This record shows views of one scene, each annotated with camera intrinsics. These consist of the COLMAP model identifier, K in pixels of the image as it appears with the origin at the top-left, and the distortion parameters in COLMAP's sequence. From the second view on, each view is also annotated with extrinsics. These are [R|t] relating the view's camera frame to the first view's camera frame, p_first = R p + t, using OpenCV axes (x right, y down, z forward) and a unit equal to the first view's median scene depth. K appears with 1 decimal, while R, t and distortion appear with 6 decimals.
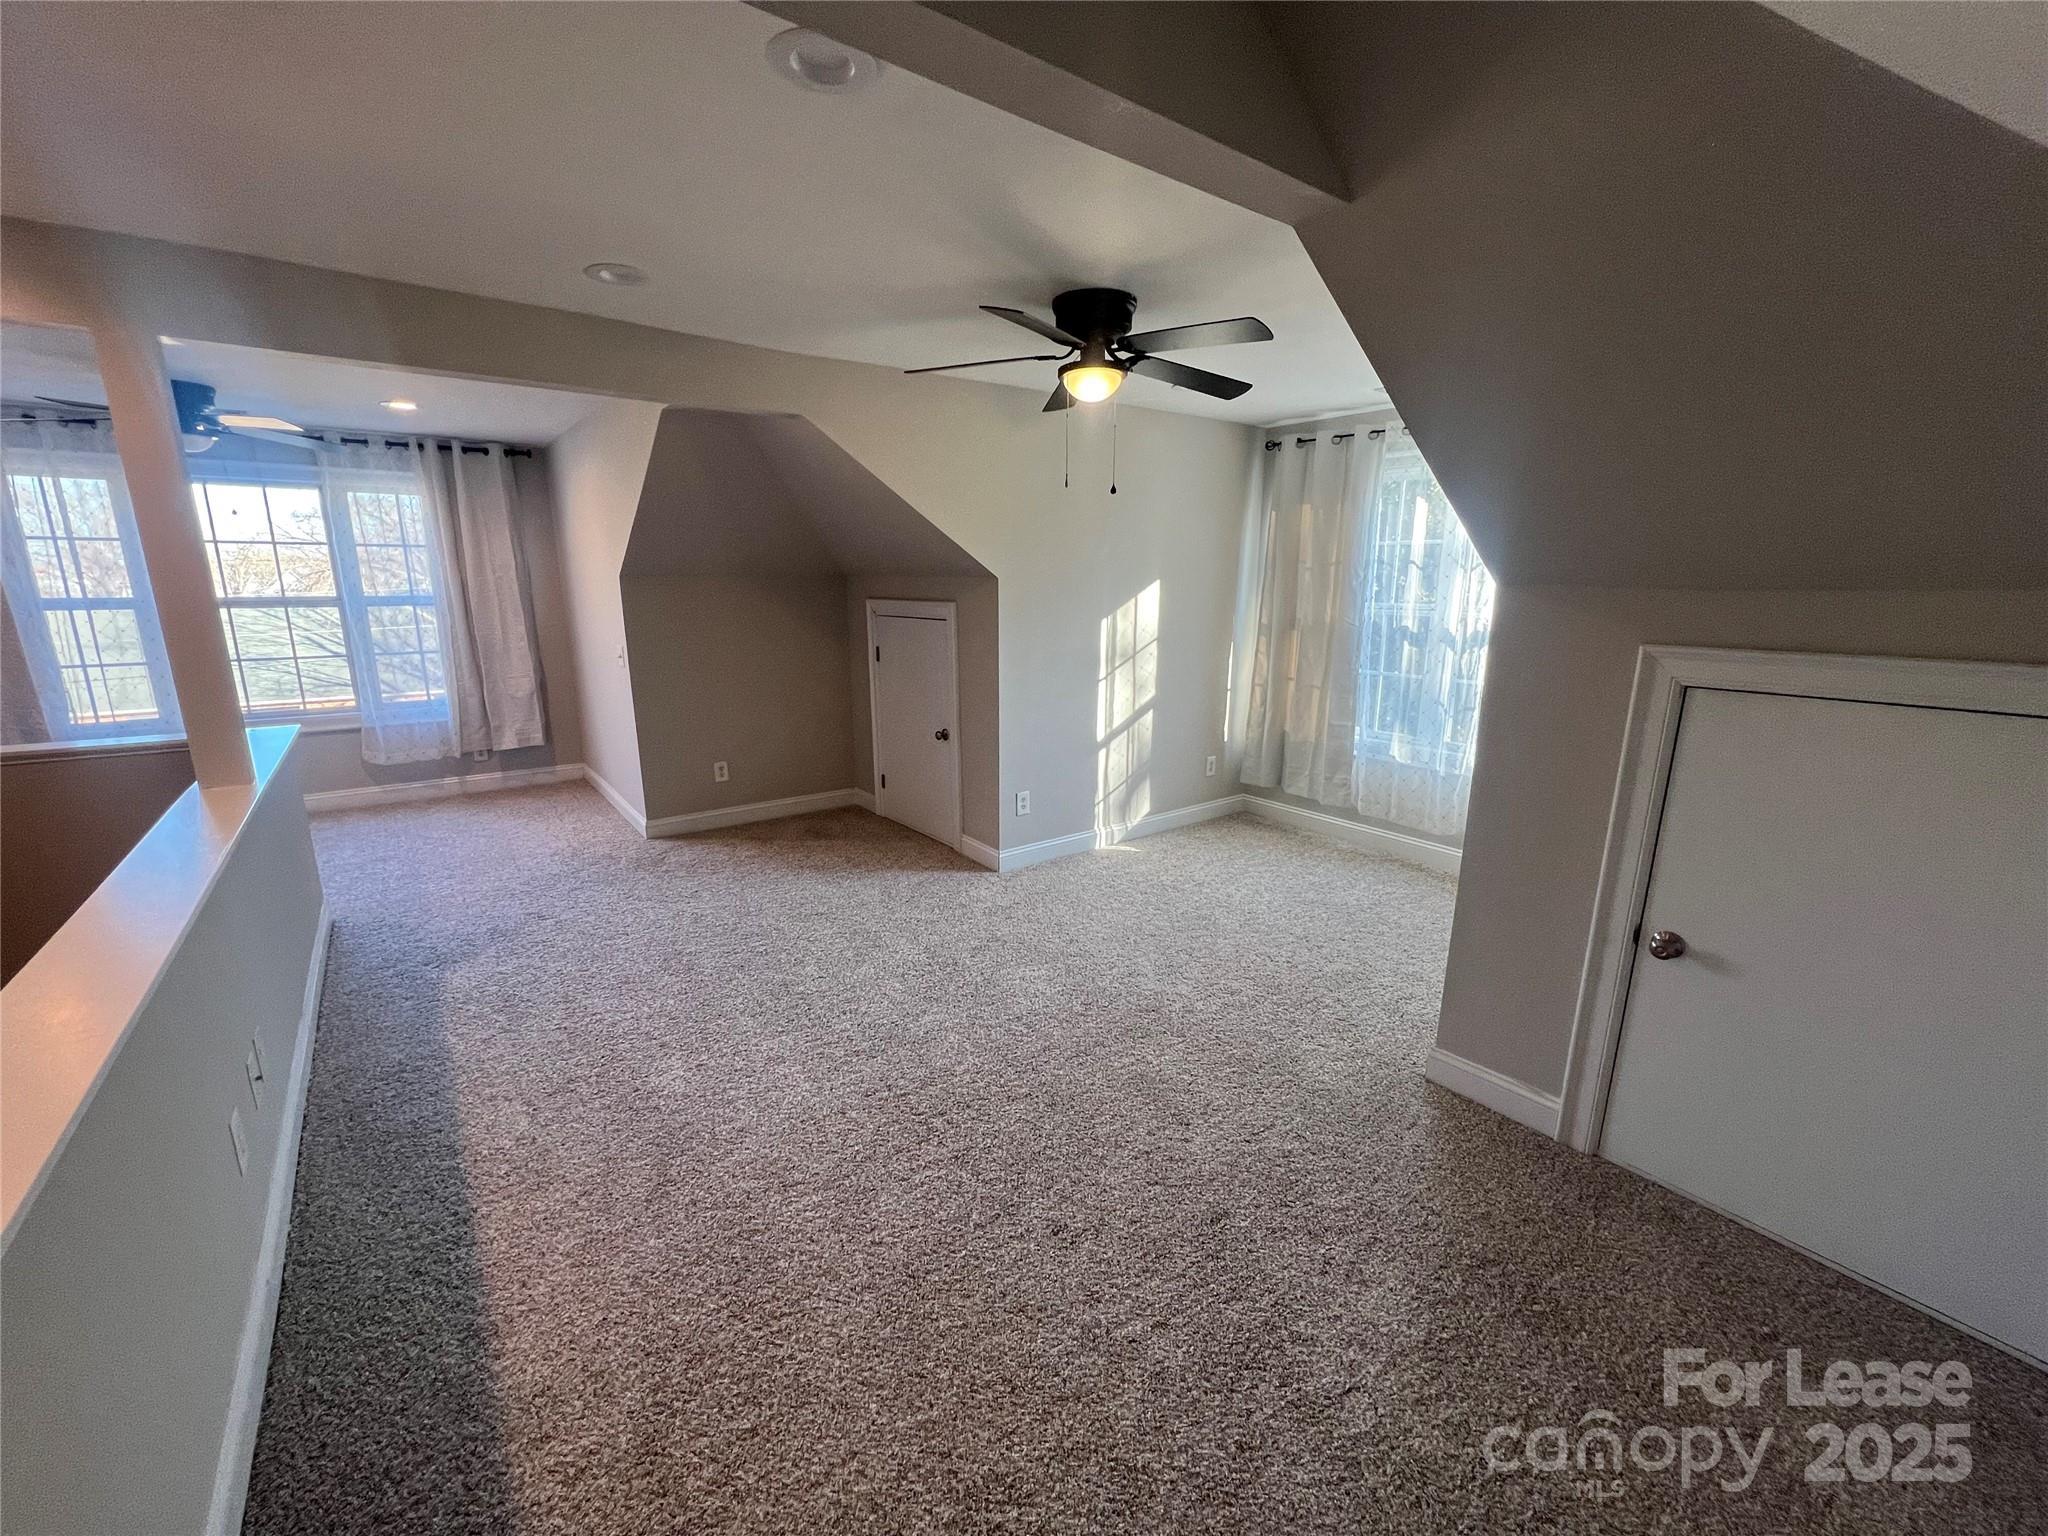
lens RADIAL K [[817.1, 0, 1015.5], [0, 817.1, 767.2], [0, 0, 1]] dist [0.000344, -0.000299]
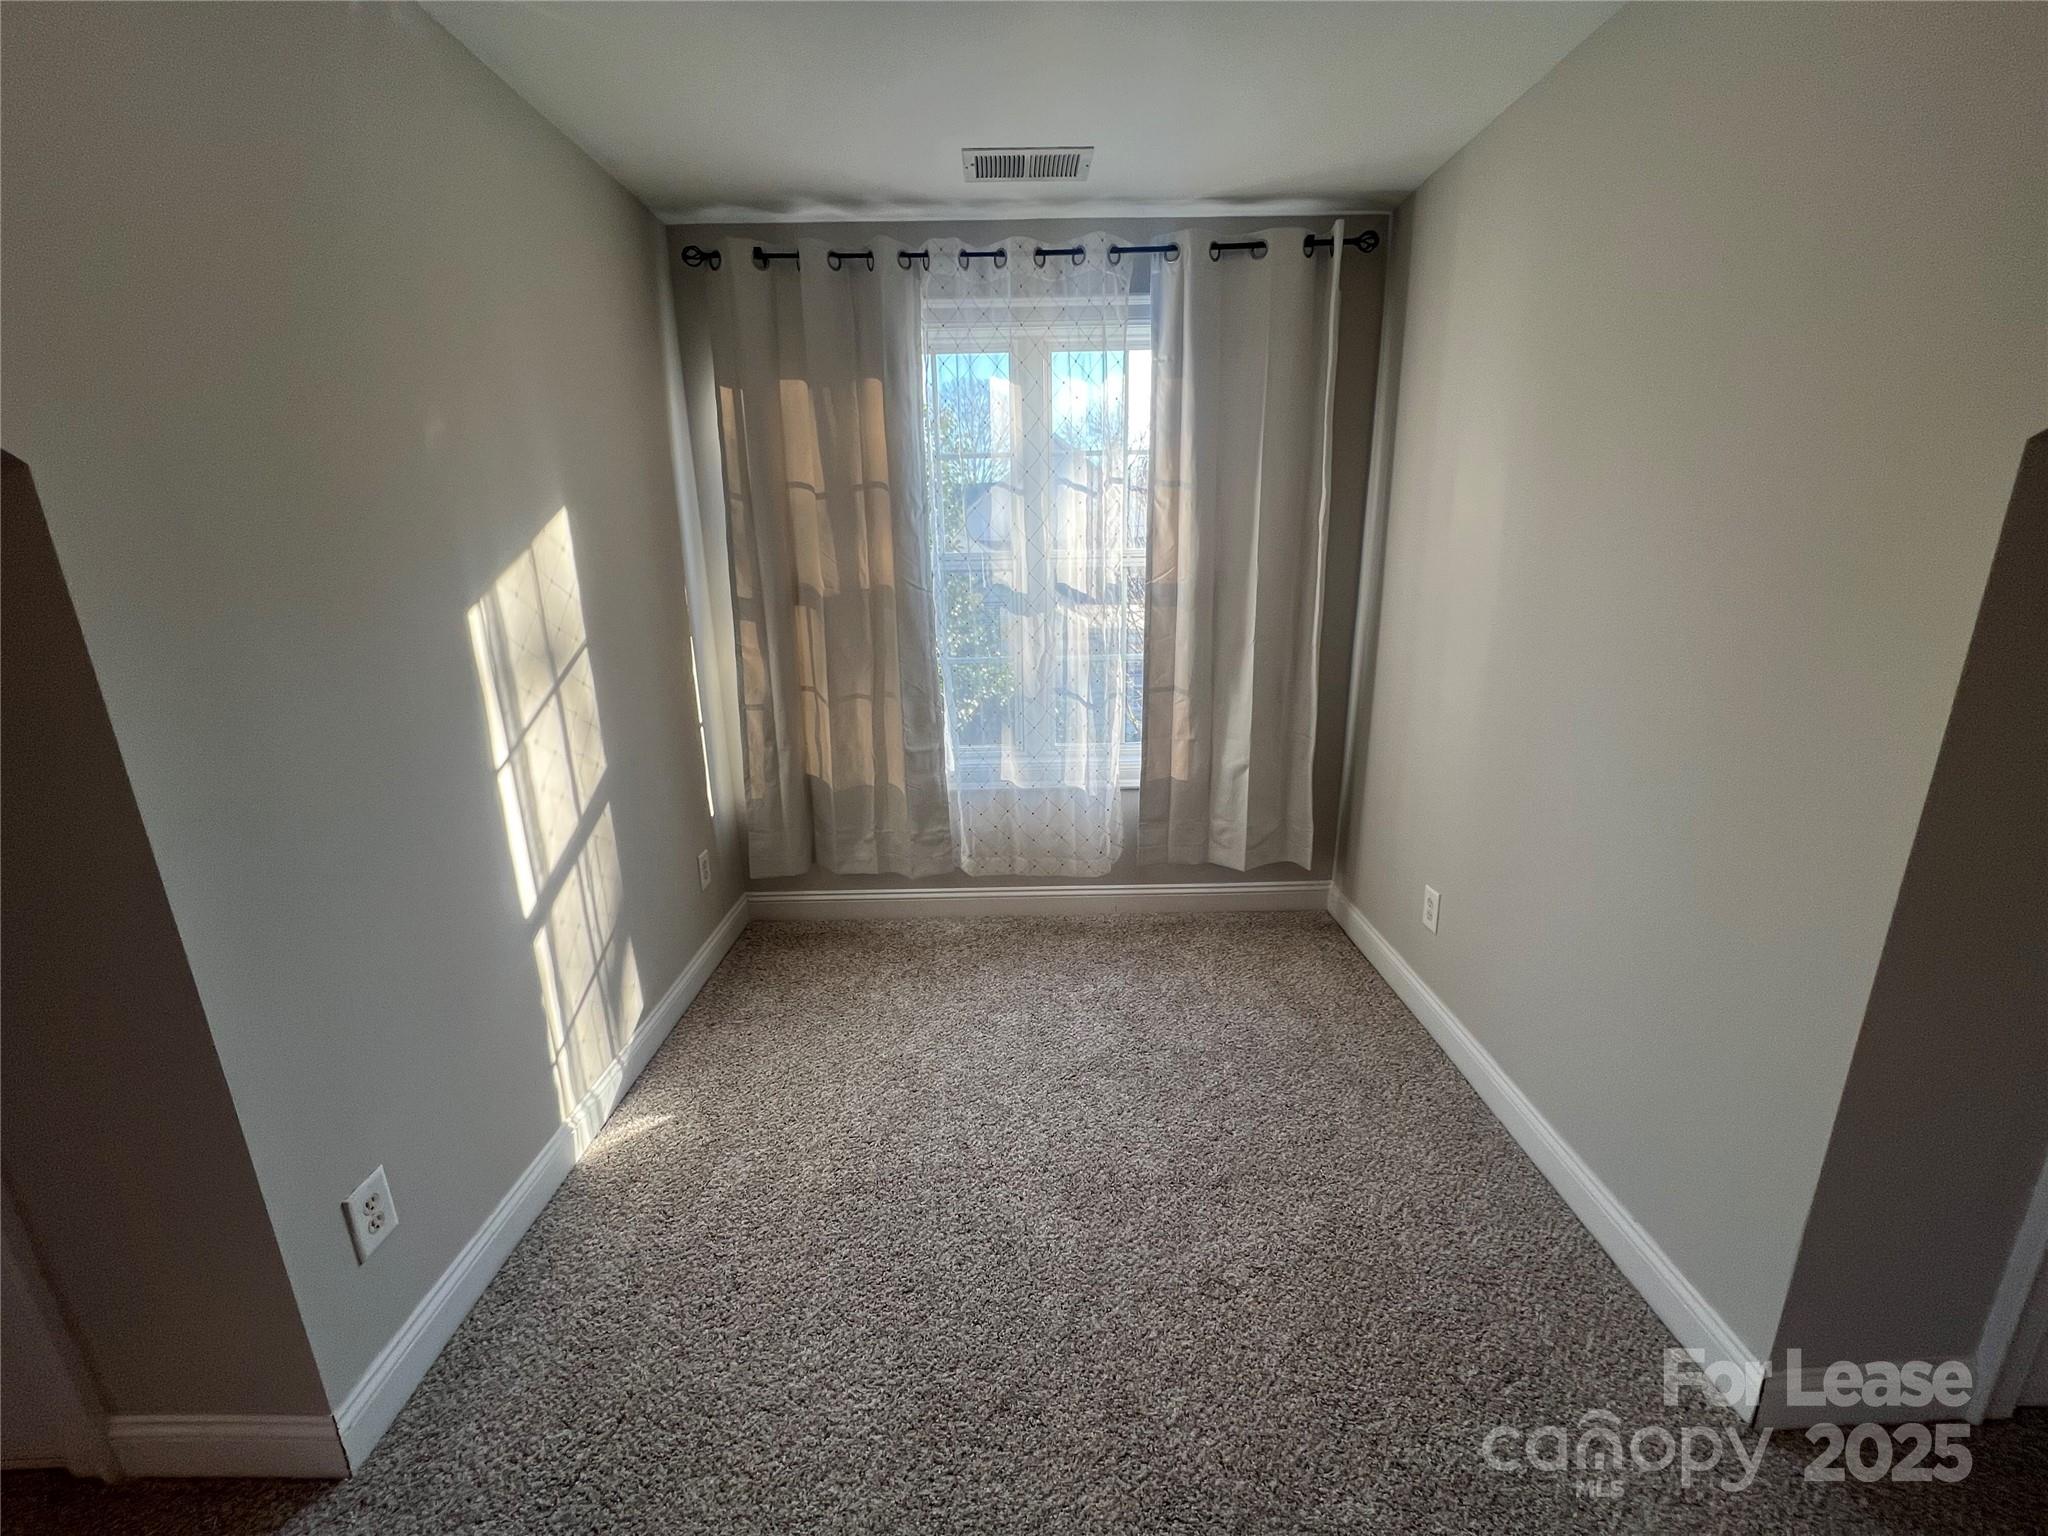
lens RADIAL K [[815.3, 0, 1019.6], [0, 815.3, 767.5], [0, 0, 1]] dist [0.003295, -0.003907]
pose [[0.592094, -0.221276, 0.774895, -0.042186], [0.203980, 0.971402, 0.121530, -0.095939], [-0.779626, 0.086106, 0.620297, 0.537175]]
